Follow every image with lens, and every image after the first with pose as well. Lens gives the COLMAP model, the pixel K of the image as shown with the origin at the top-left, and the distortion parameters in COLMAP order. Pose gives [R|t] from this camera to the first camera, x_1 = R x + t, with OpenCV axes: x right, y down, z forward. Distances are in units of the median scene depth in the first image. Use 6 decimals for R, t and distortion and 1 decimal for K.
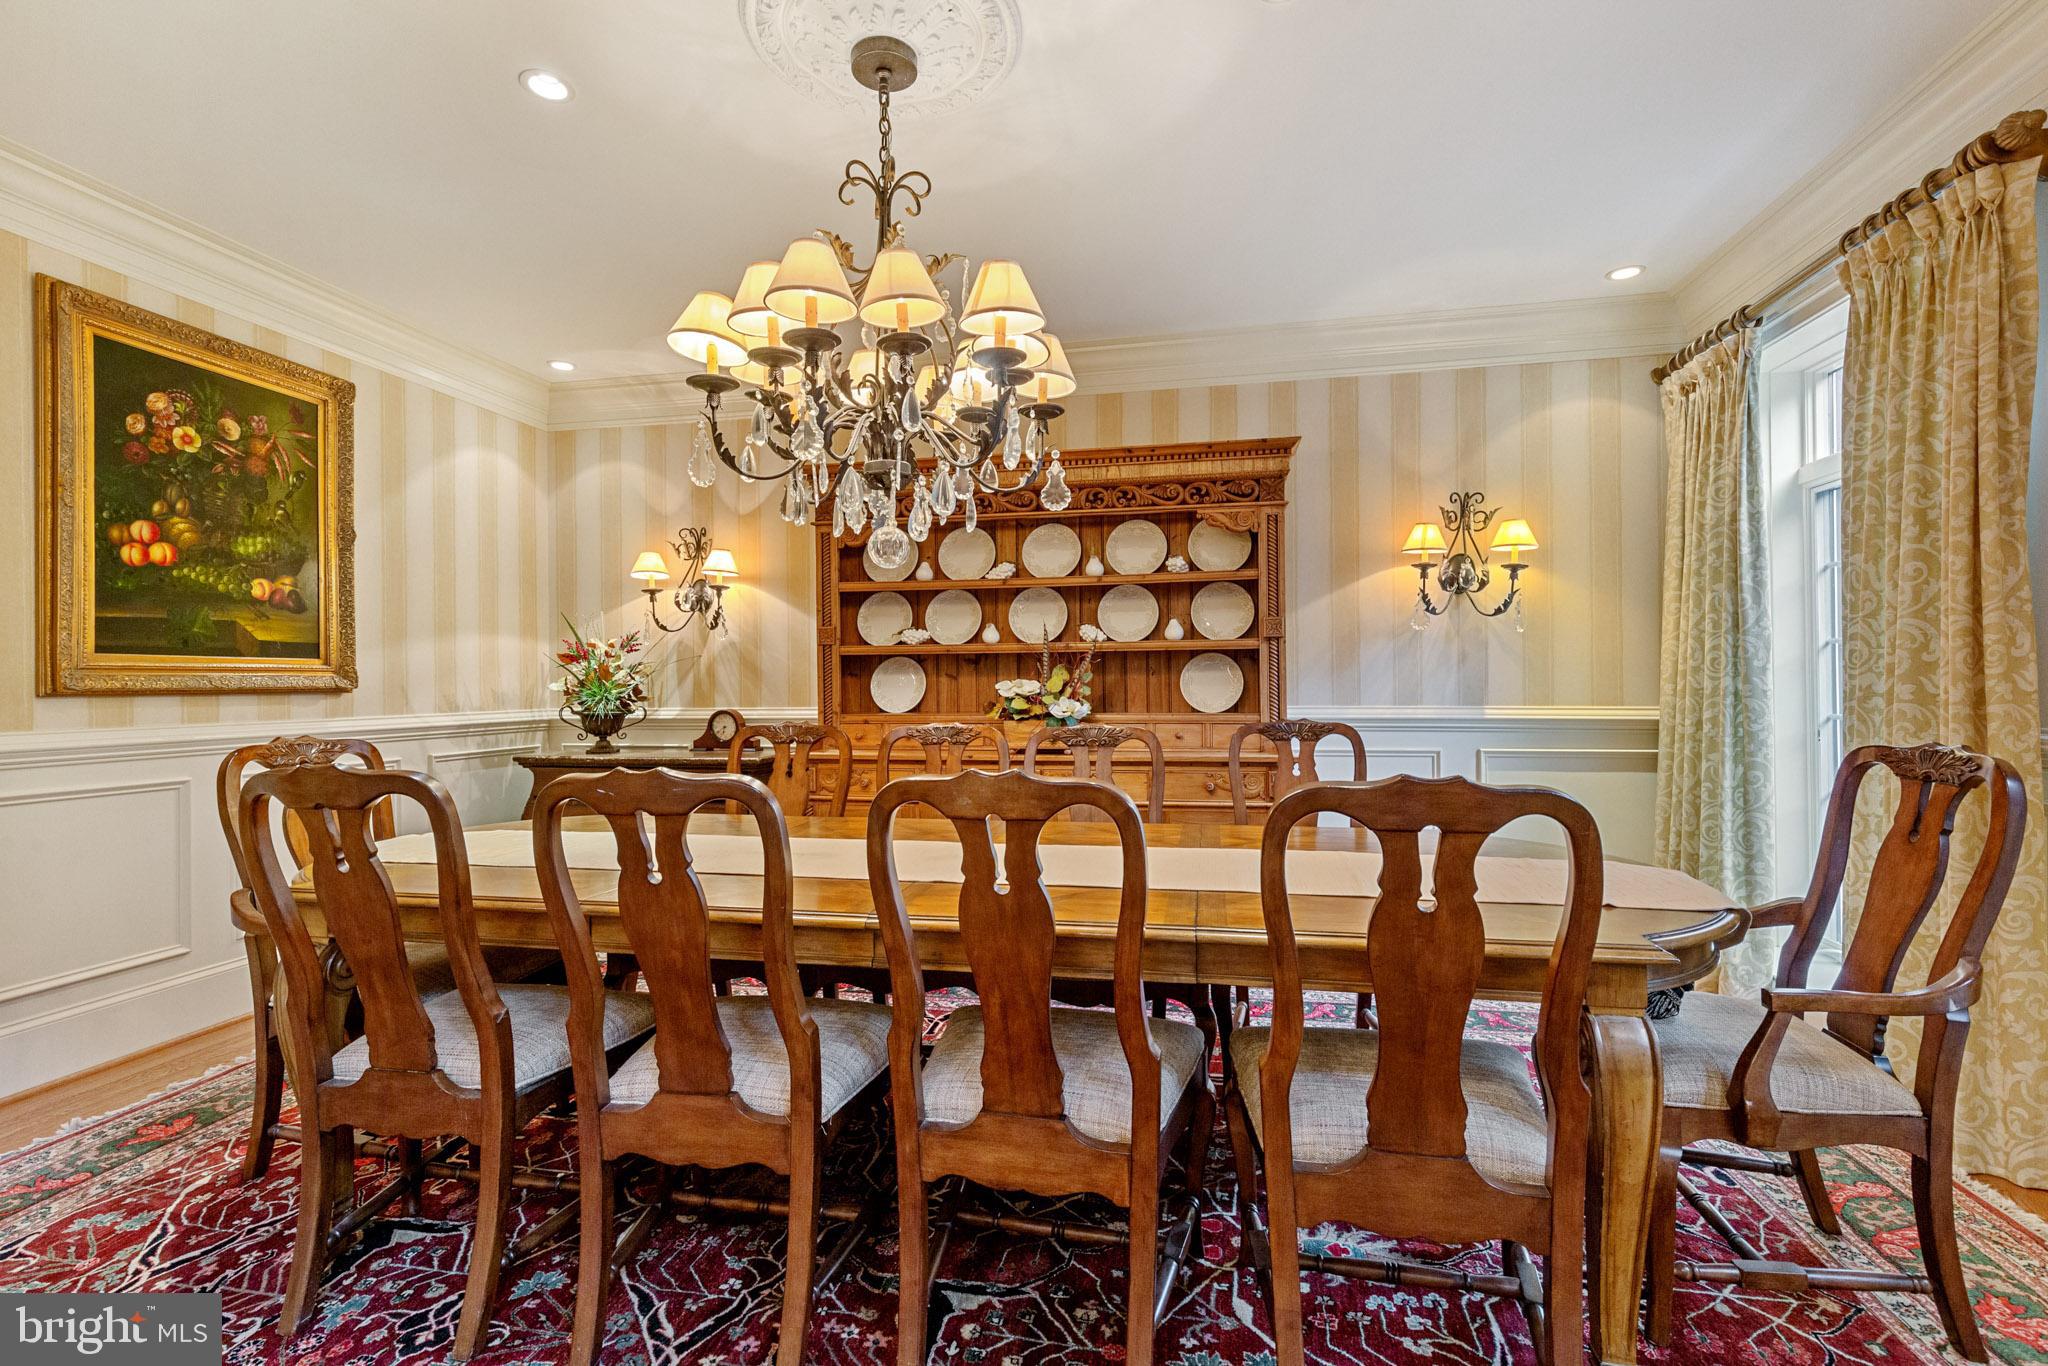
lens RADIAL K [[936.6, 0, 1015.2], [0, 936.6, 688.3], [0, 0, 1]] dist [-0.005908, -0.000559]
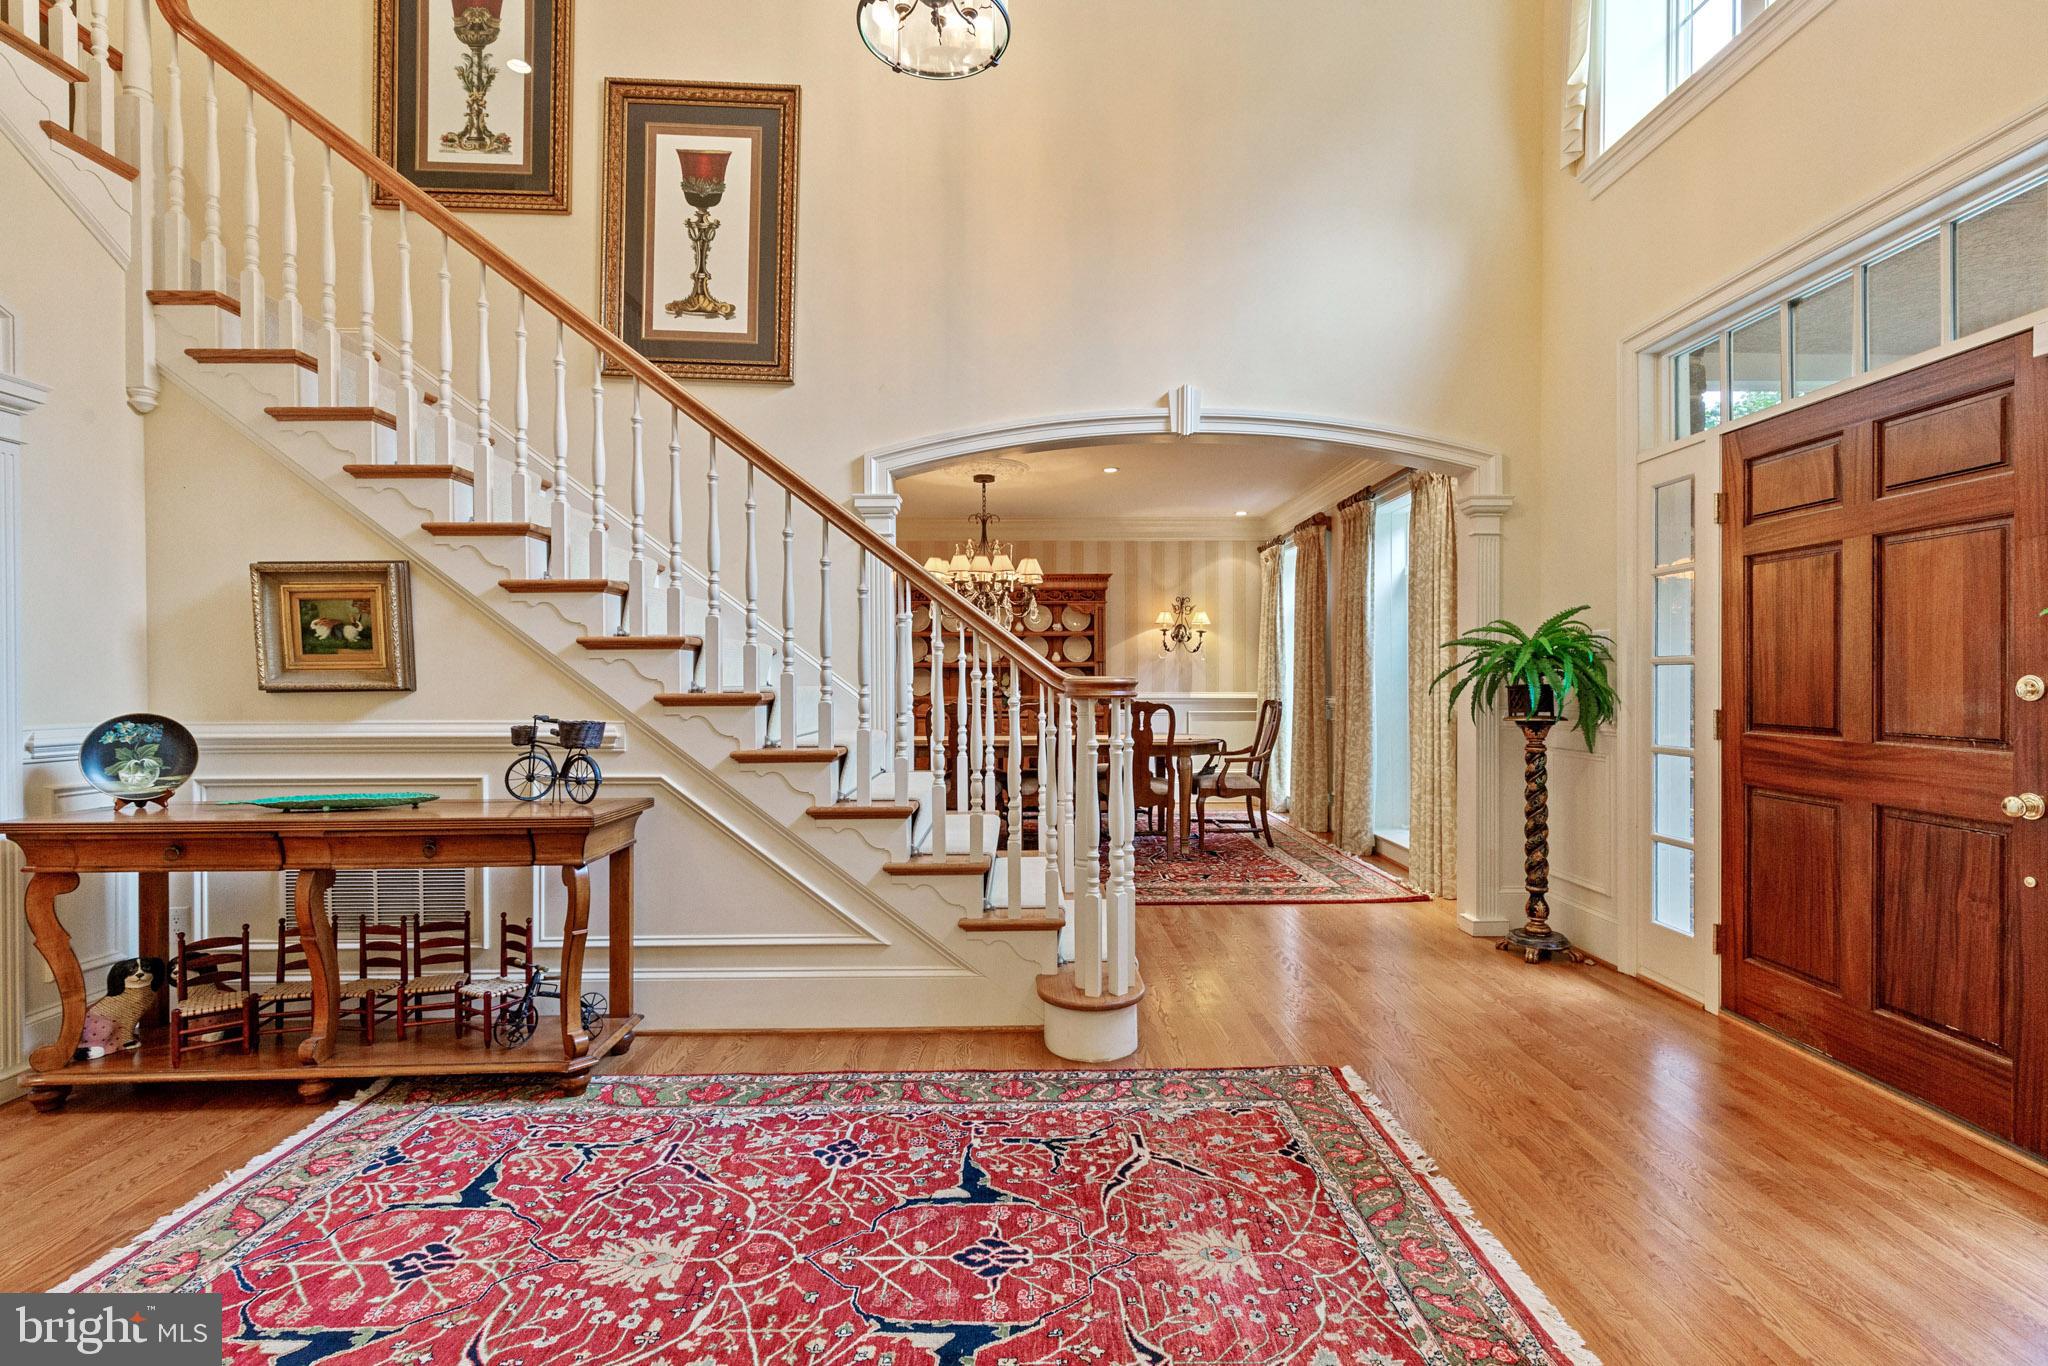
lens RADIAL K [[936.6, 0, 1028.6], [0, 936.6, 675.1], [0, 0, 1]] dist [-0.005908, -0.000559]
pose [[0.975936, 0.000065, 0.218056, -0.369546], [0.000516, 0.999996, -0.002610, -0.016372], [-0.218056, 0.002659, 0.975933, -1.114041]]
